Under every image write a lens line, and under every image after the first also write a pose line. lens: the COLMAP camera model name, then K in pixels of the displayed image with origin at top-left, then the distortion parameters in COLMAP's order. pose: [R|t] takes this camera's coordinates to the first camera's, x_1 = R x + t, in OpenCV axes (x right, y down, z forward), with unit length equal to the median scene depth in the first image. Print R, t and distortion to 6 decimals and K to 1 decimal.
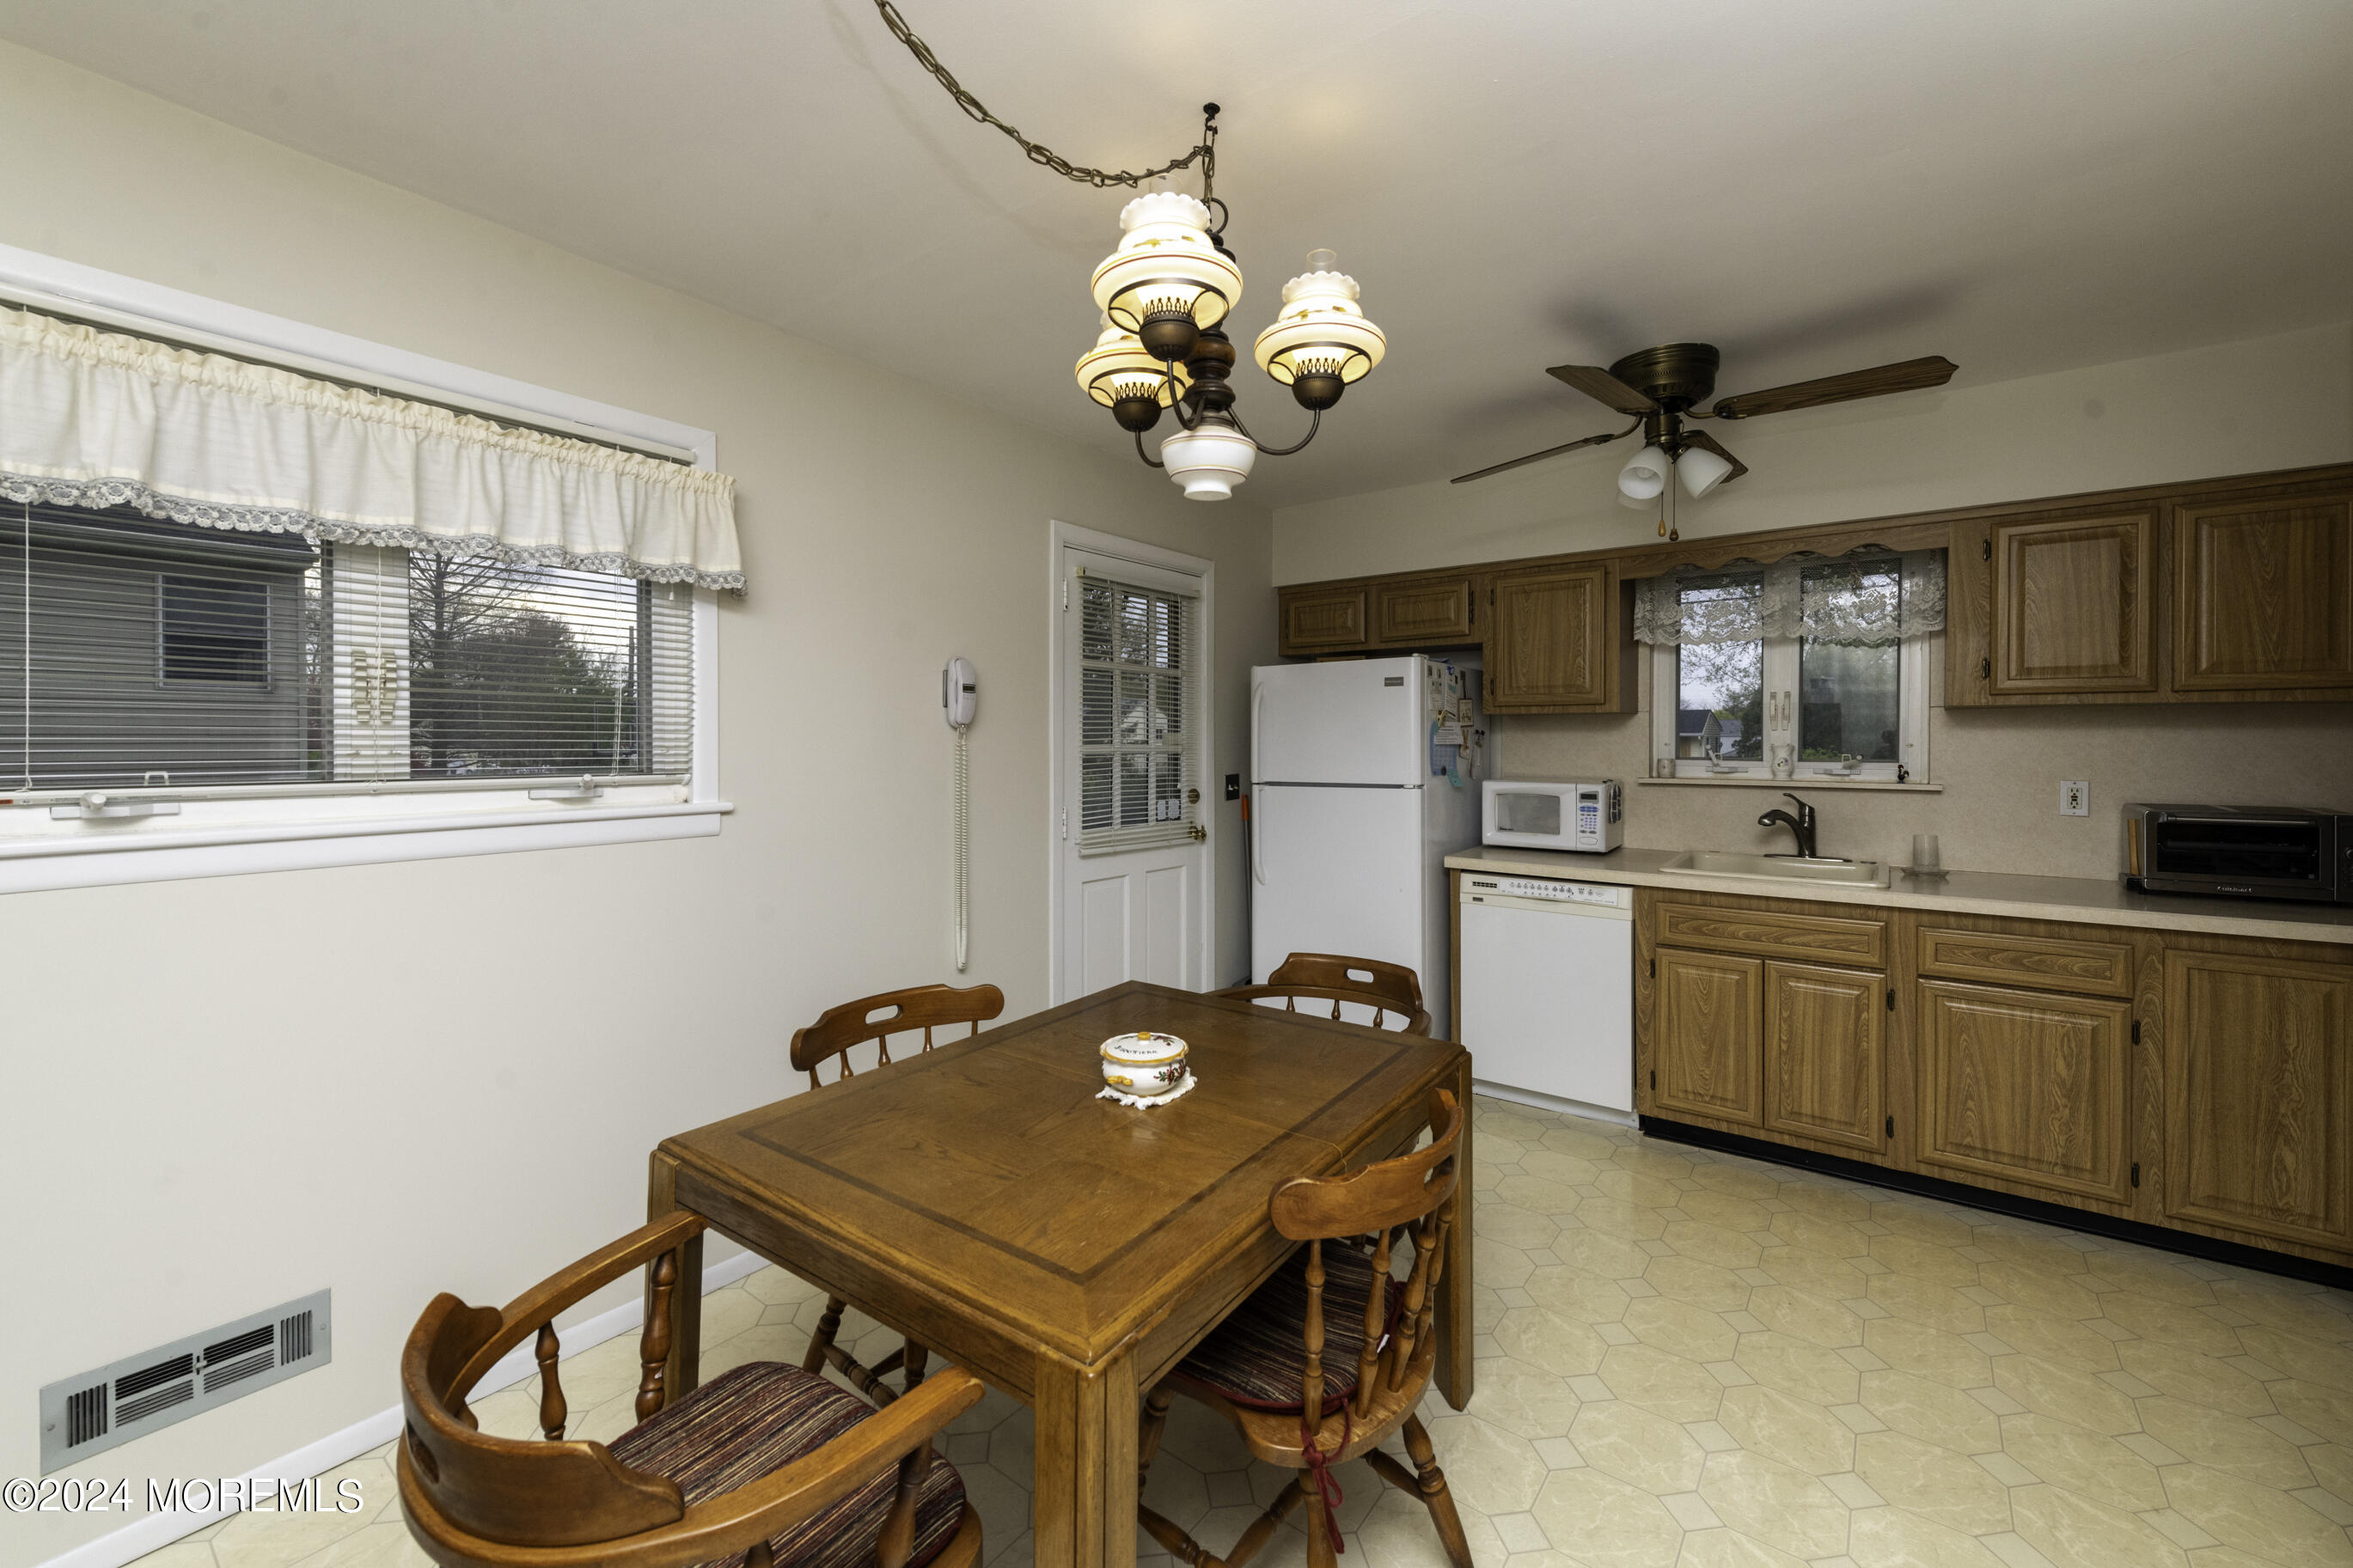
lens RADIAL K [[961.6, 0, 1180.0], [0, 961.6, 739.1], [0, 0, 1]] dist [0.001027, -0.000332]
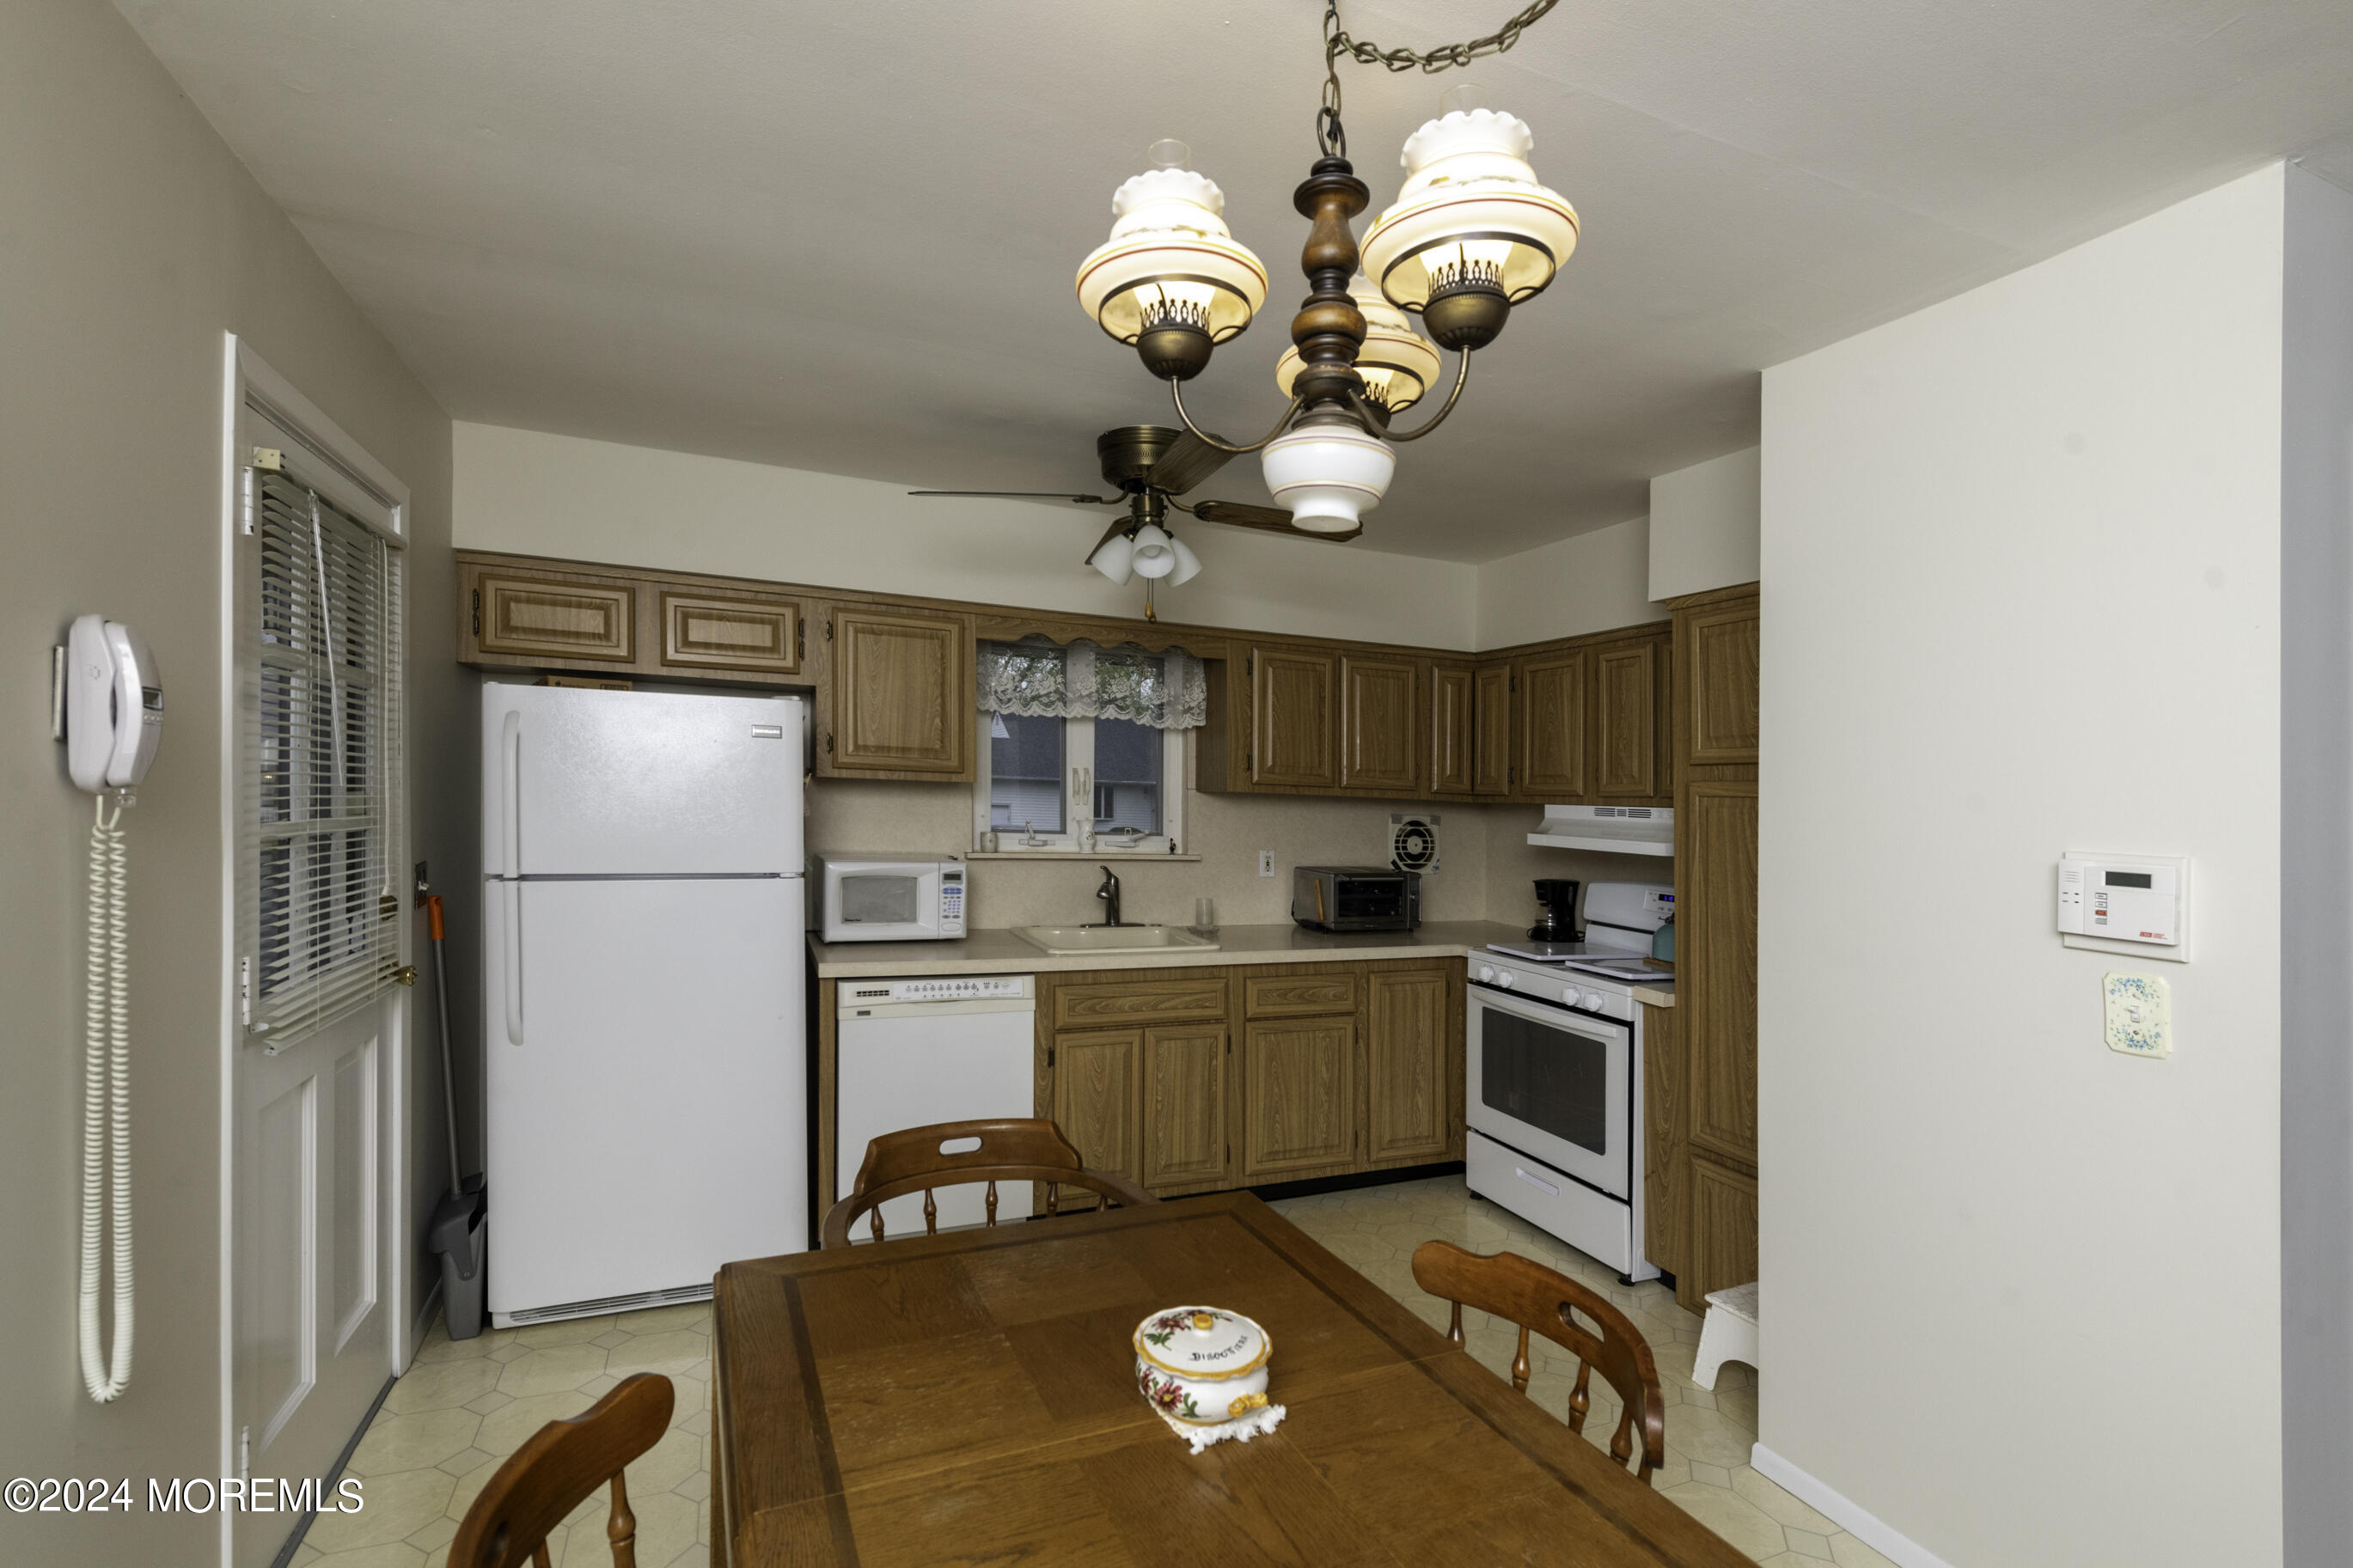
lens RADIAL K [[1073.9, 0, 1176.5], [0, 1073.9, 784.0], [0, 0, 1]] dist [-0.000851, -0.000356]
pose [[0.483751, 0.026599, 0.874801, -0.390994], [-0.034430, 0.999343, -0.011346, -0.024714], [-0.874528, -0.024631, 0.484349, 0.386080]]
